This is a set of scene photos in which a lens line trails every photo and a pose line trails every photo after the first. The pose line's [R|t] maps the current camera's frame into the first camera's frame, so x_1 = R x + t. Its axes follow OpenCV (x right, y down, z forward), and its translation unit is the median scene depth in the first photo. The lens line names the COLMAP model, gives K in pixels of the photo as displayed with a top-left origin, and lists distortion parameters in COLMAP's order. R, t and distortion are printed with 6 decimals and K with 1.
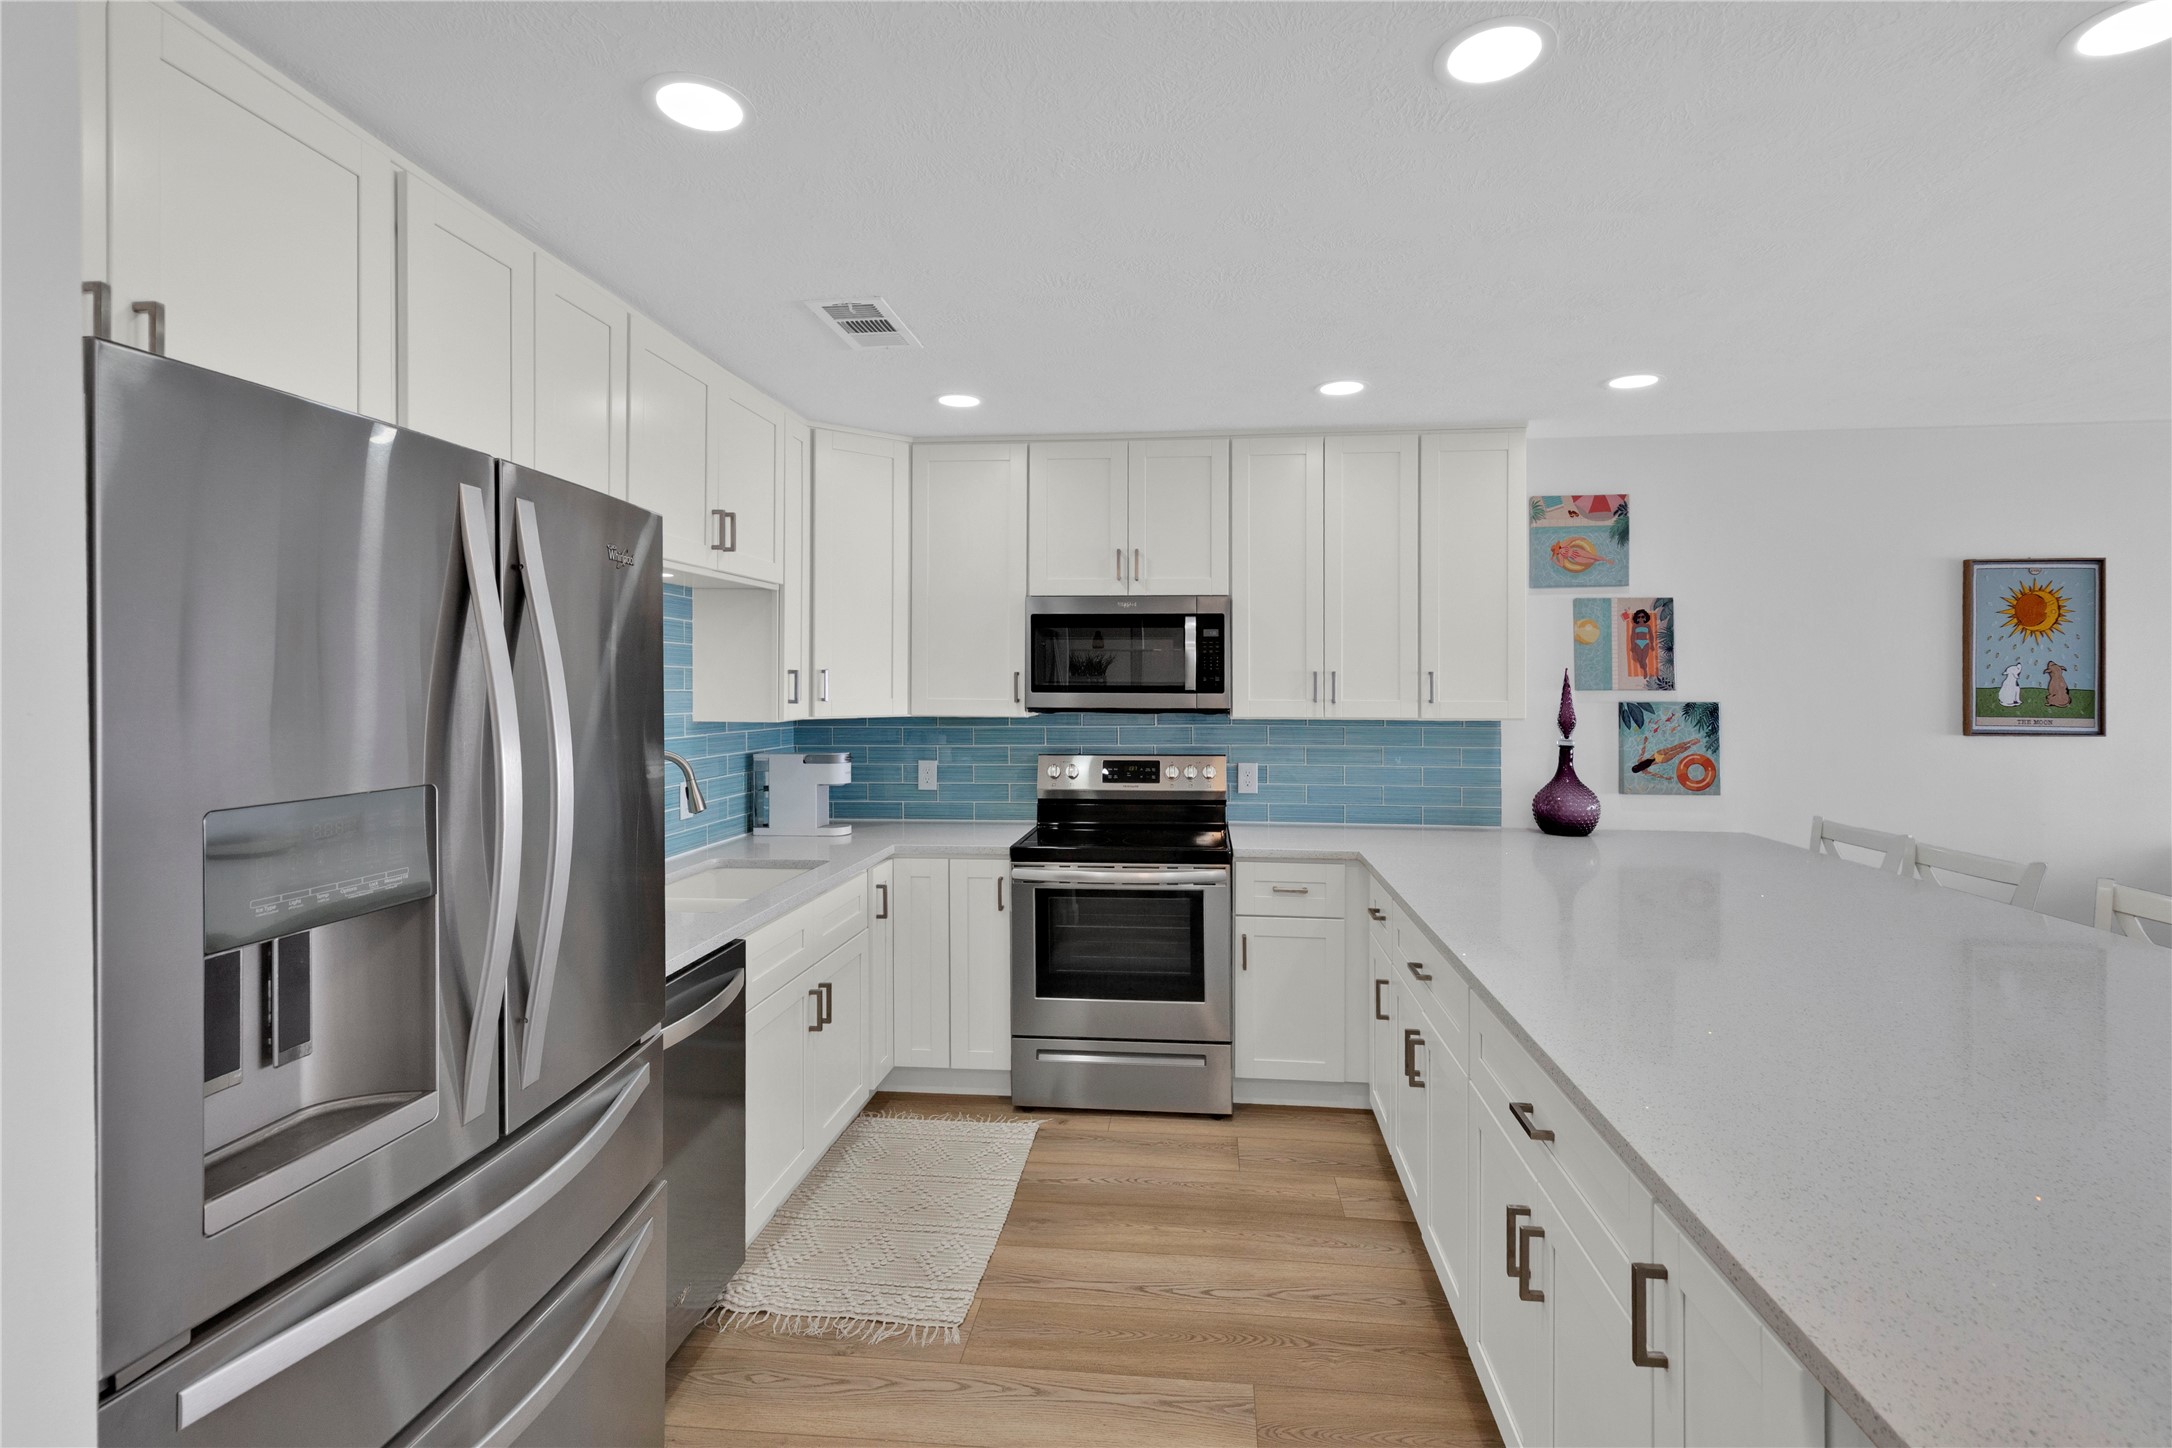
lens RADIAL K [[1001.5, 0, 1089.2], [0, 1001.5, 678.3], [0, 0, 1]] dist [0.001564, 0.000278]
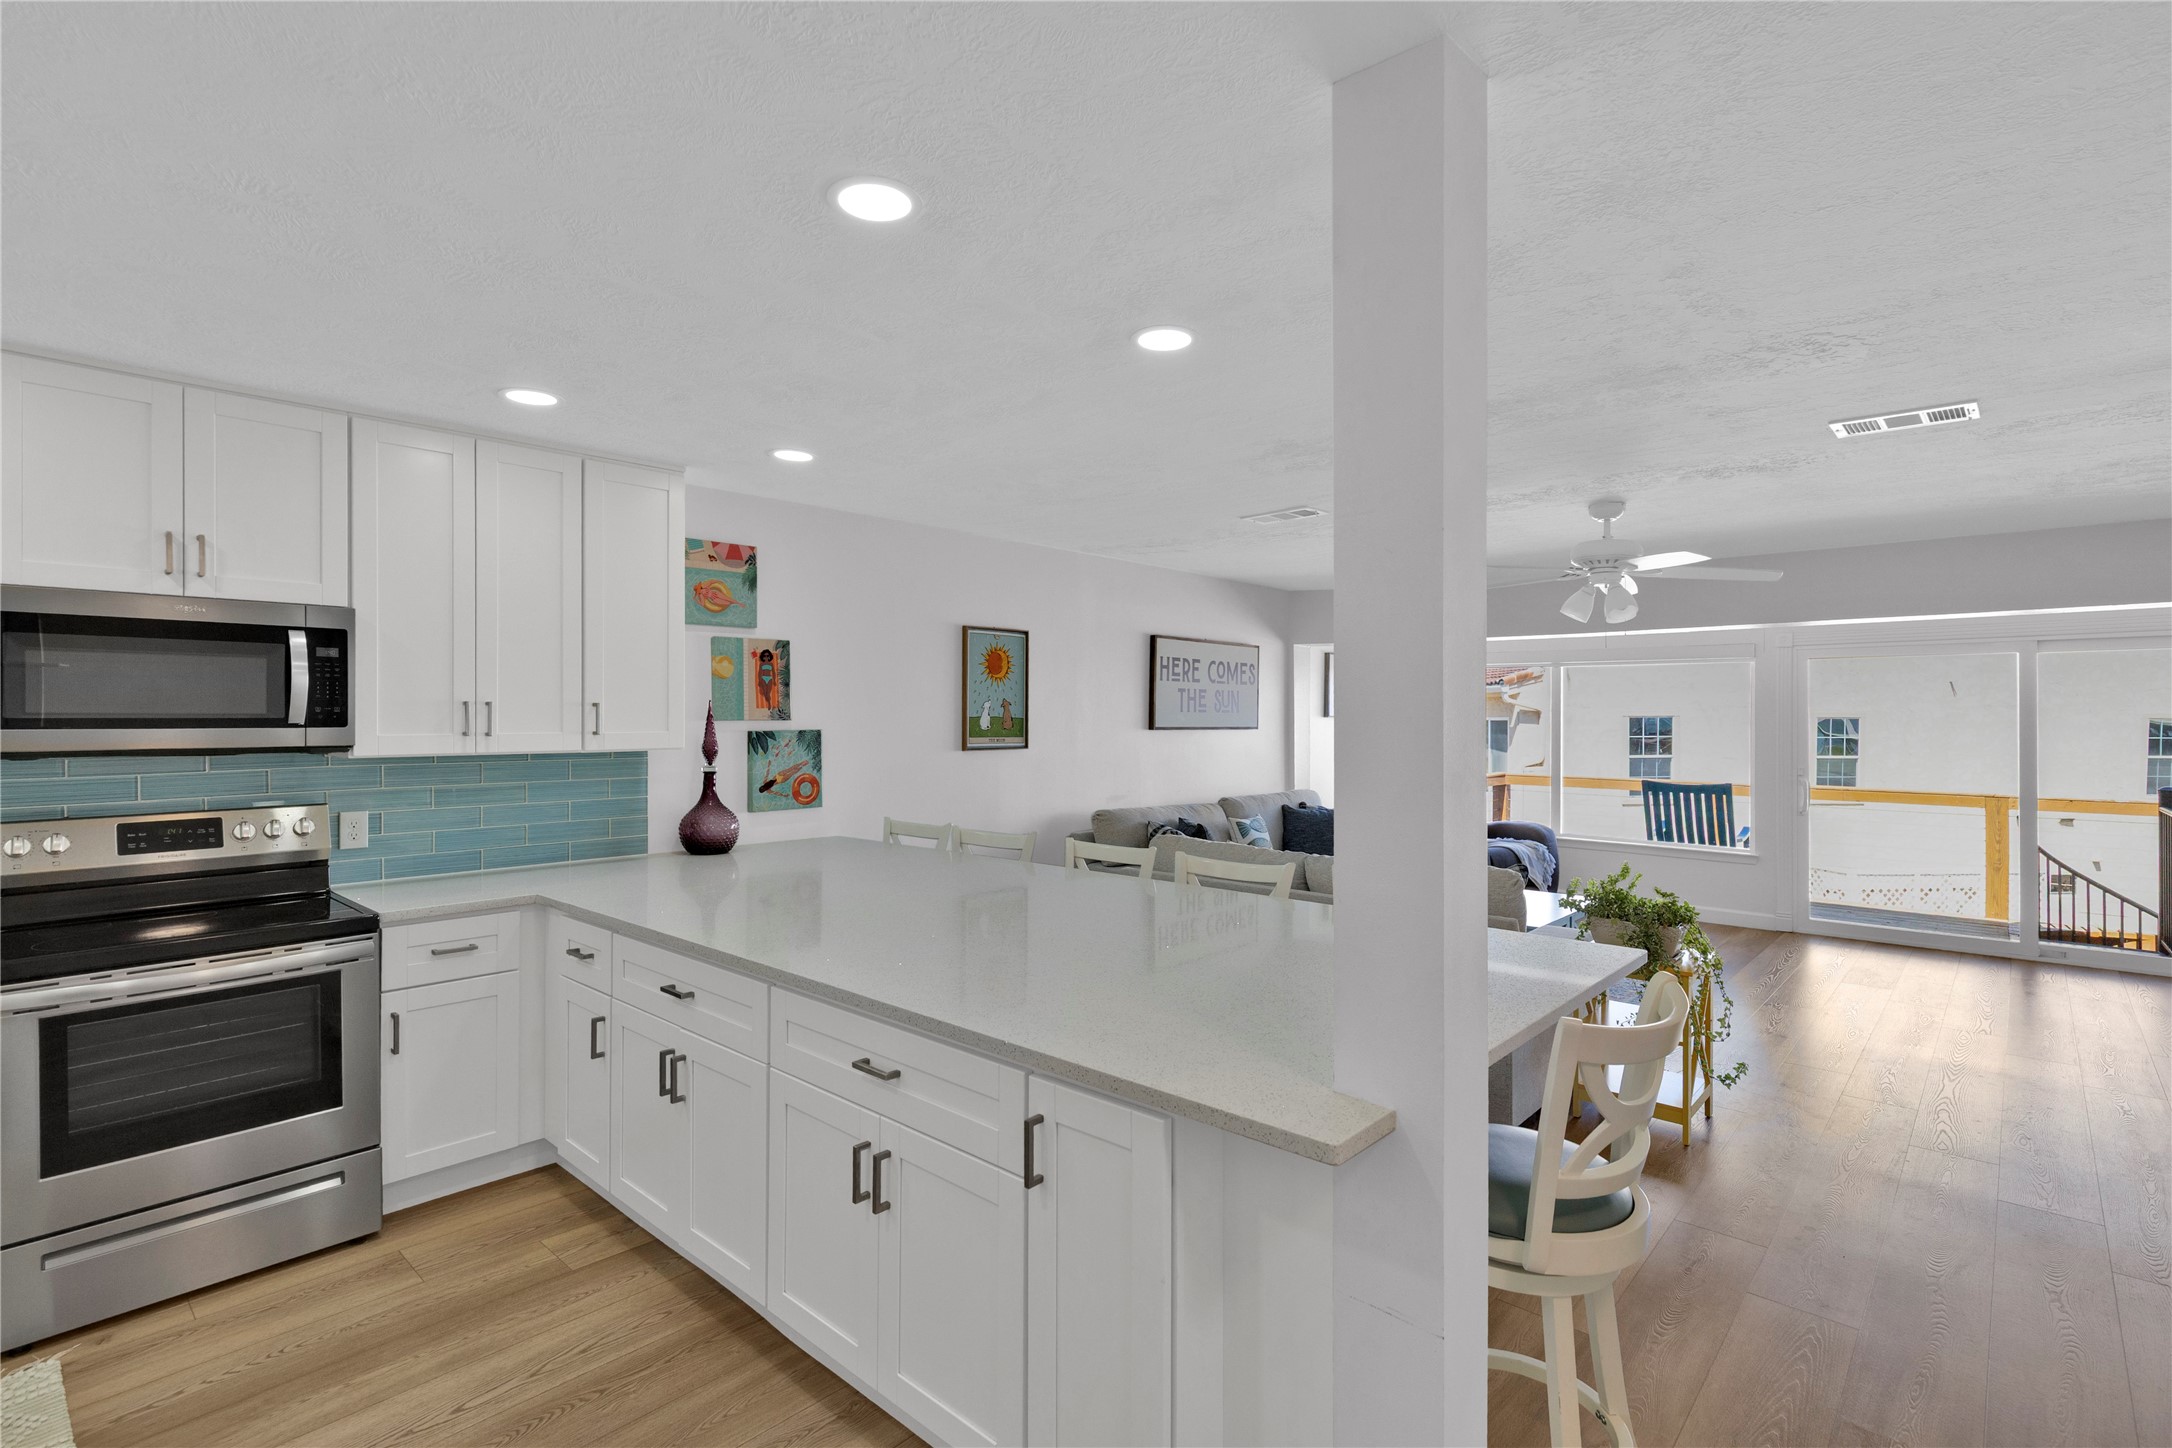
lens RADIAL K [[1018.9, 0, 1086.7], [0, 1018.9, 713.7], [0, 0, 1]] dist [0.002143, -0.000183]
pose [[0.589795, -0.001164, 0.807552, -0.173516], [-0.003472, 0.999986, 0.003978, -0.001390], [-0.807545, -0.005150, 0.589783, 0.019834]]
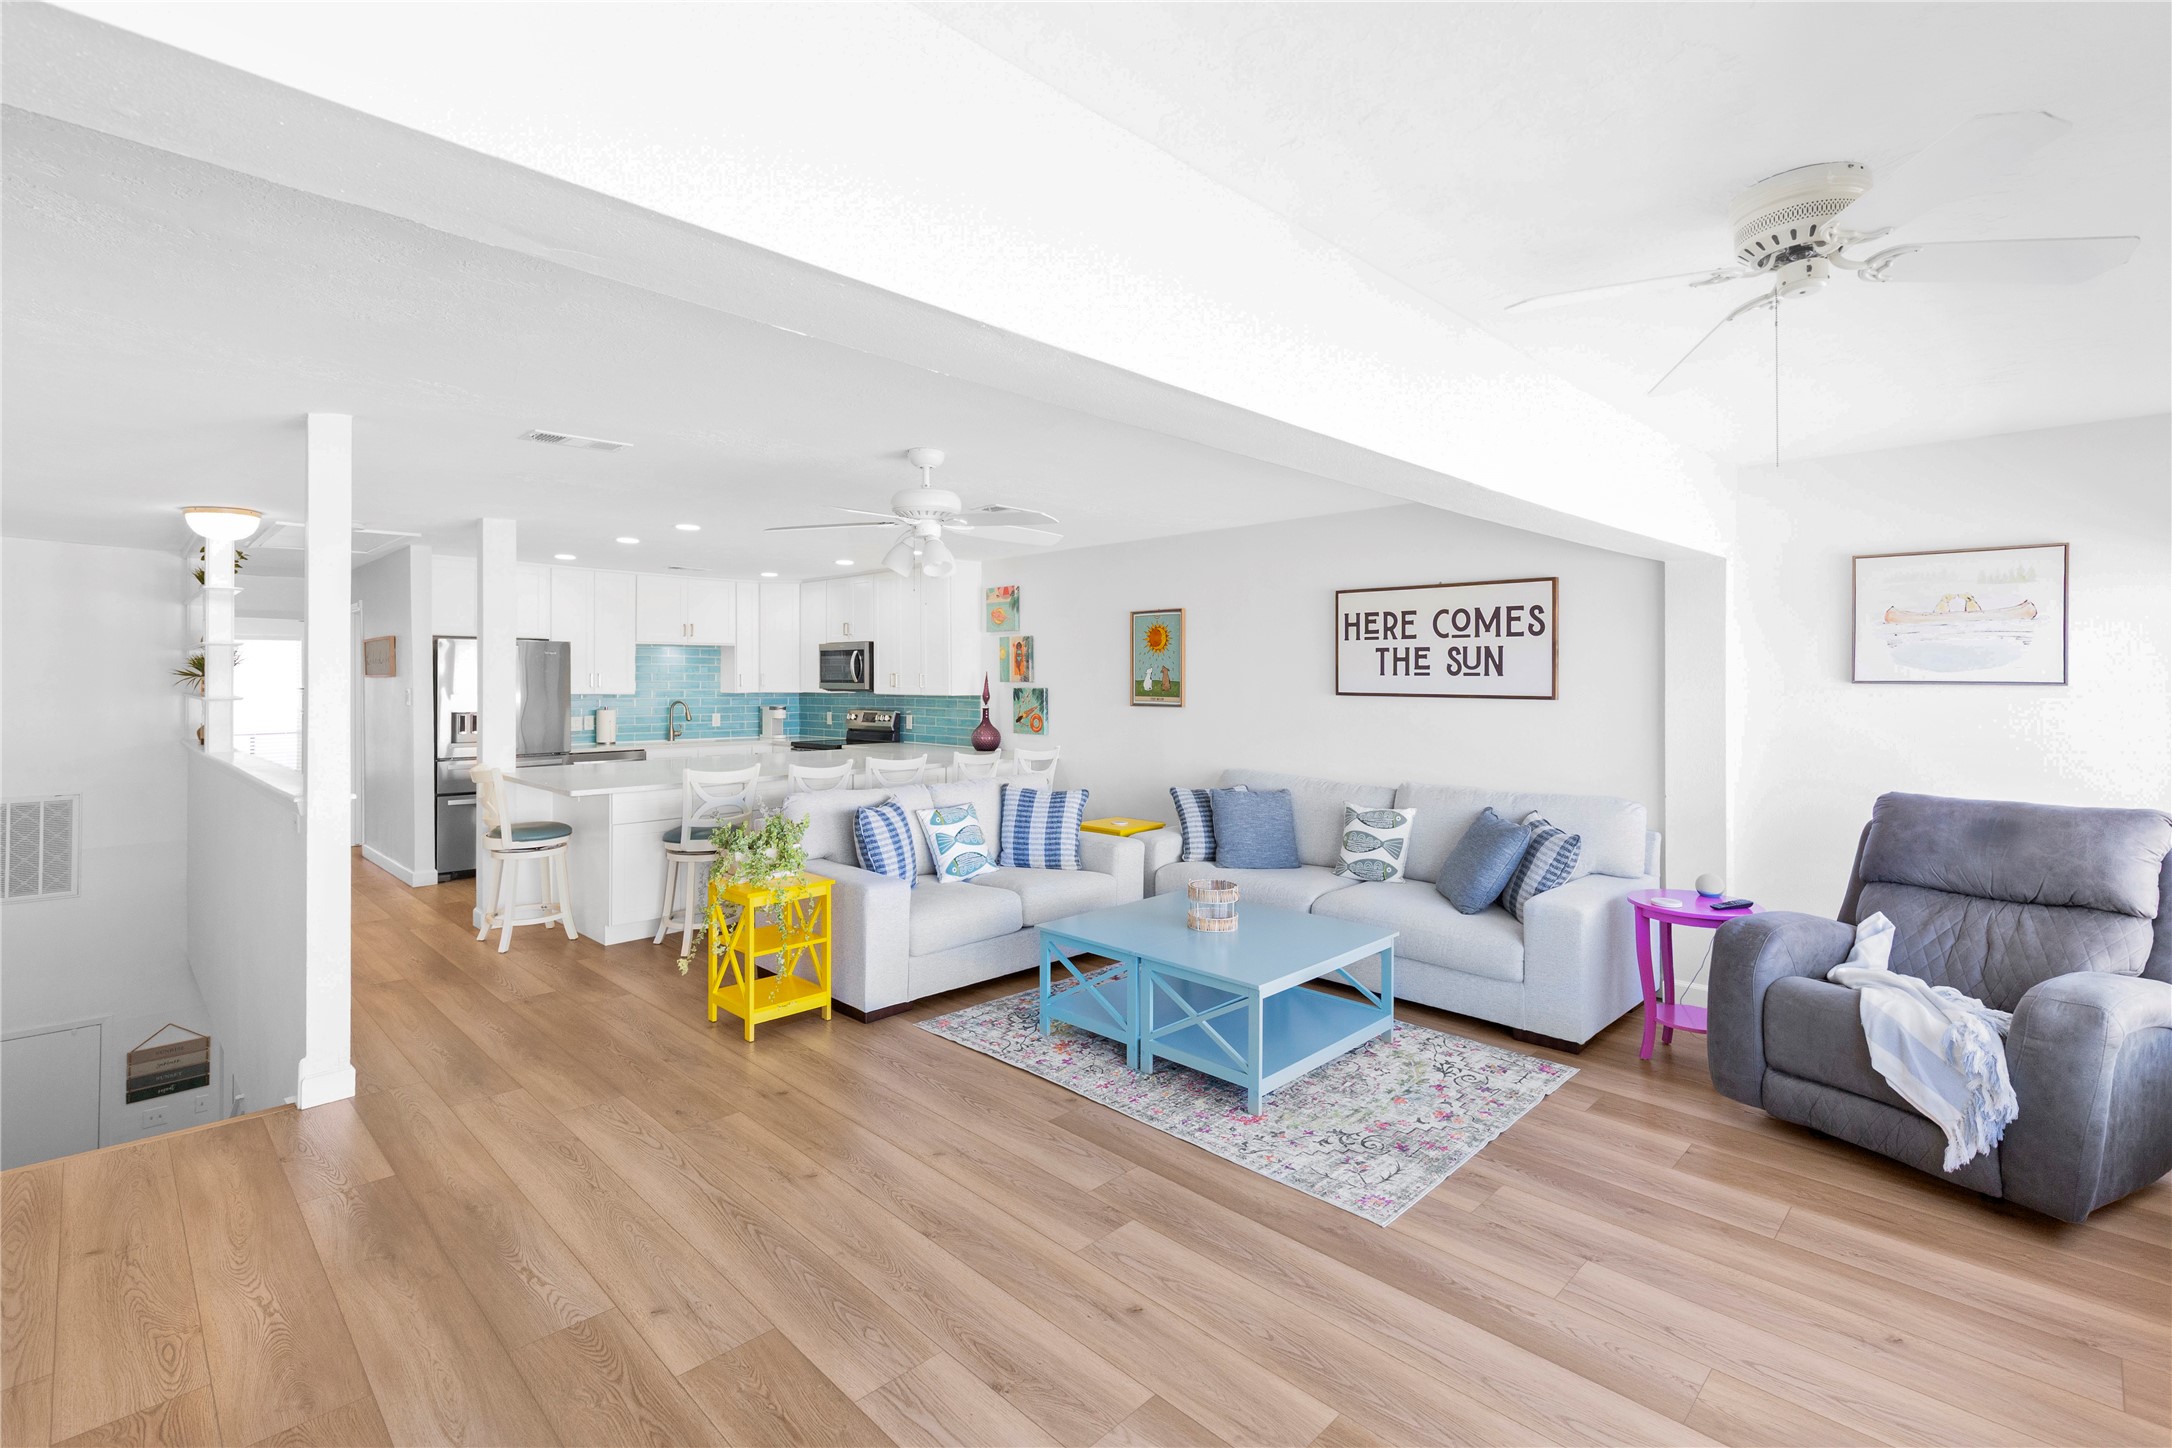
lens RADIAL K [[1001.5, 0, 1089.2], [0, 1001.5, 678.3], [0, 0, 1]] dist [0.001564, 0.000278]
pose [[0.780083, -0.002150, -0.625673, 1.945372], [0.003347, 0.999994, 0.000736, 0.003690], [0.625667, -0.002668, 0.780085, -0.492842]]
